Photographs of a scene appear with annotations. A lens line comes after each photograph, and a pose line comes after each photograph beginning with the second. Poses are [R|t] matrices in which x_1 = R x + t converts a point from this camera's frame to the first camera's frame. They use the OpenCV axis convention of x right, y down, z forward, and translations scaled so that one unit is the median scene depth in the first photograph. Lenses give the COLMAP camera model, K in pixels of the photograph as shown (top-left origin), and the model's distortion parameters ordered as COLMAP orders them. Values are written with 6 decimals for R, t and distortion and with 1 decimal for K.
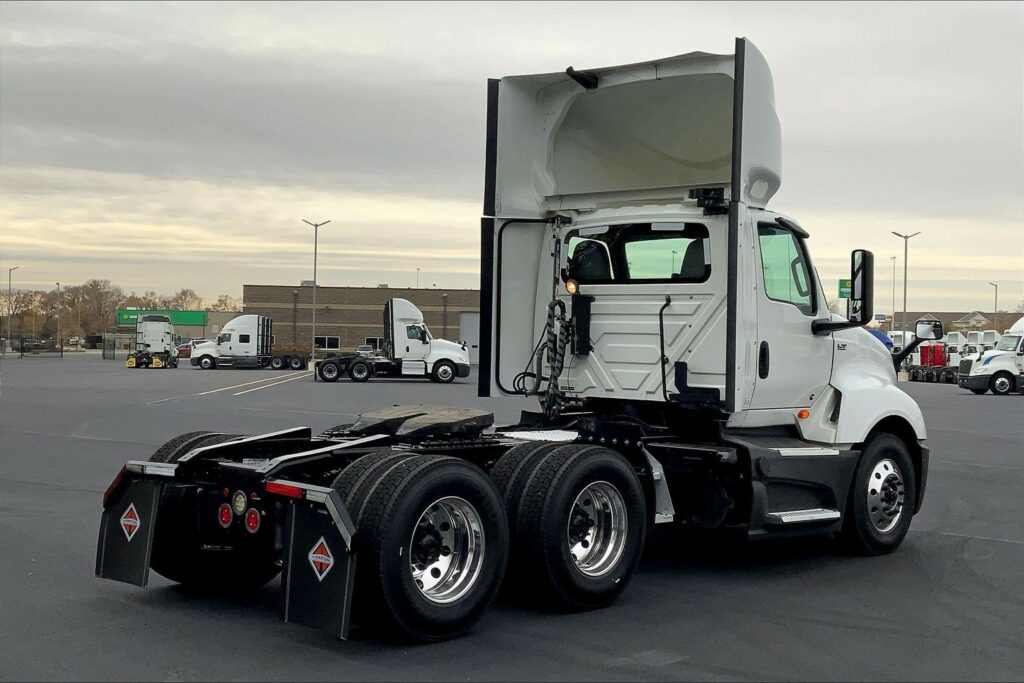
lens RADIAL K [[1362.8, 0, 477.4], [0, 1362.8, 340.3], [0, 0, 1]] dist [0.049847, 0.008874]
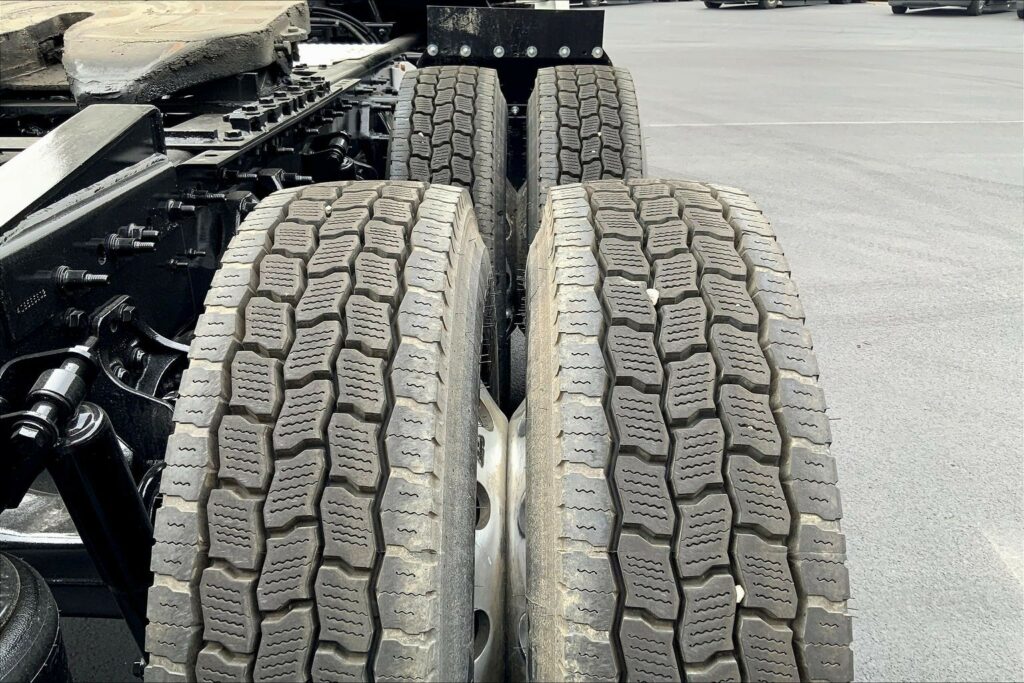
lens RADIAL K [[836.8, 0, 508.6], [0, 836.8, 350.7], [0, 0, 1]] dist [0.113226, -0.213381]
pose [[0.732966, -0.300670, 0.610212, -0.094584], [0.021596, 0.906853, 0.420894, 0.038235], [-0.679923, -0.295323, 0.671185, 0.670148]]
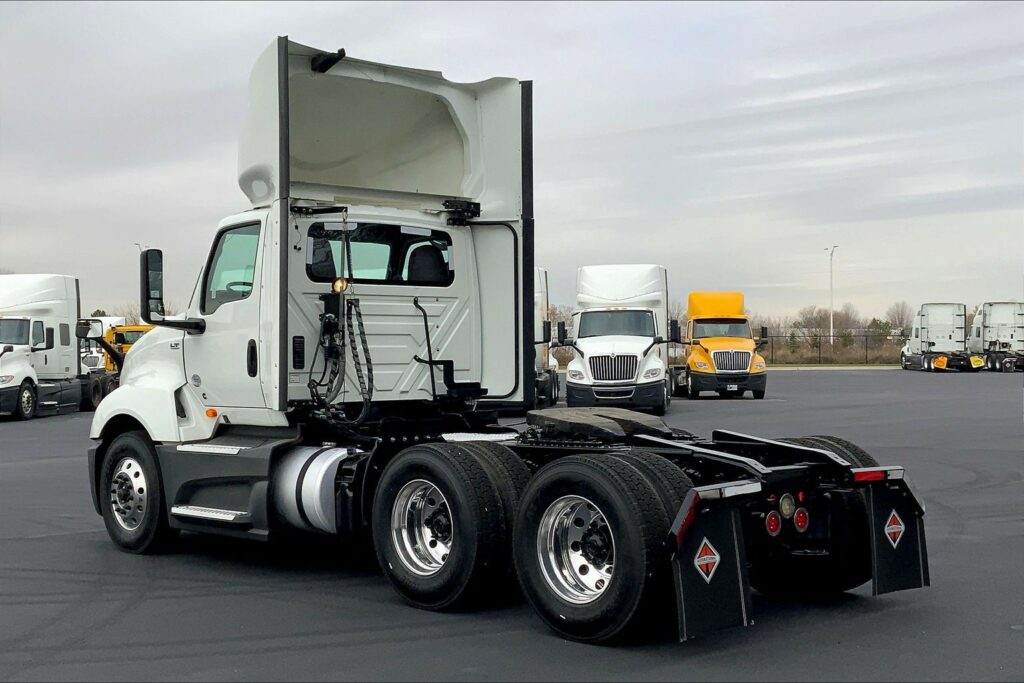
lens RADIAL K [[1362.8, 0, 477.4], [0, 1362.8, 340.3], [0, 0, 1]] dist [0.049847, 0.008874]
pose [[0.075578, -0.009541, 0.997094, -0.888757], [0.013969, 0.999866, 0.008508, -0.008450], [-0.997042, 0.013285, 0.075701, 0.872852]]
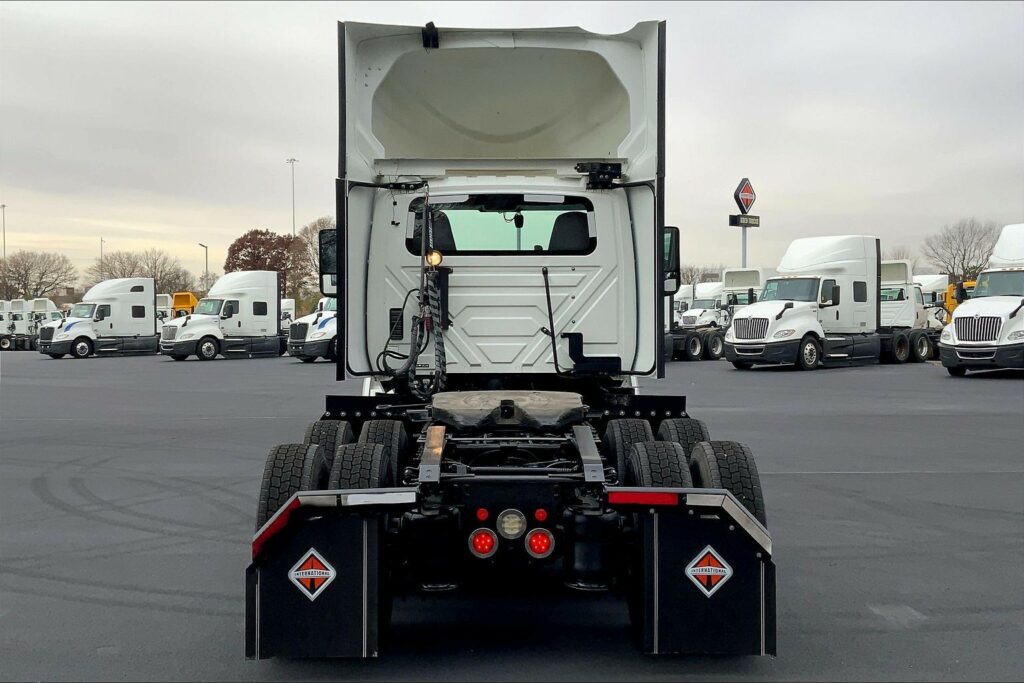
lens RADIAL K [[1244.7, 0, 512.0], [0, 1244.7, 341.5], [0, 0, 1]] dist [0.069550, 0.000051]
pose [[0.708579, -0.038521, 0.704579, -0.524128], [0.019635, 0.999199, 0.034882, -0.010806], [-0.705358, -0.010882, 0.708768, 0.365884]]
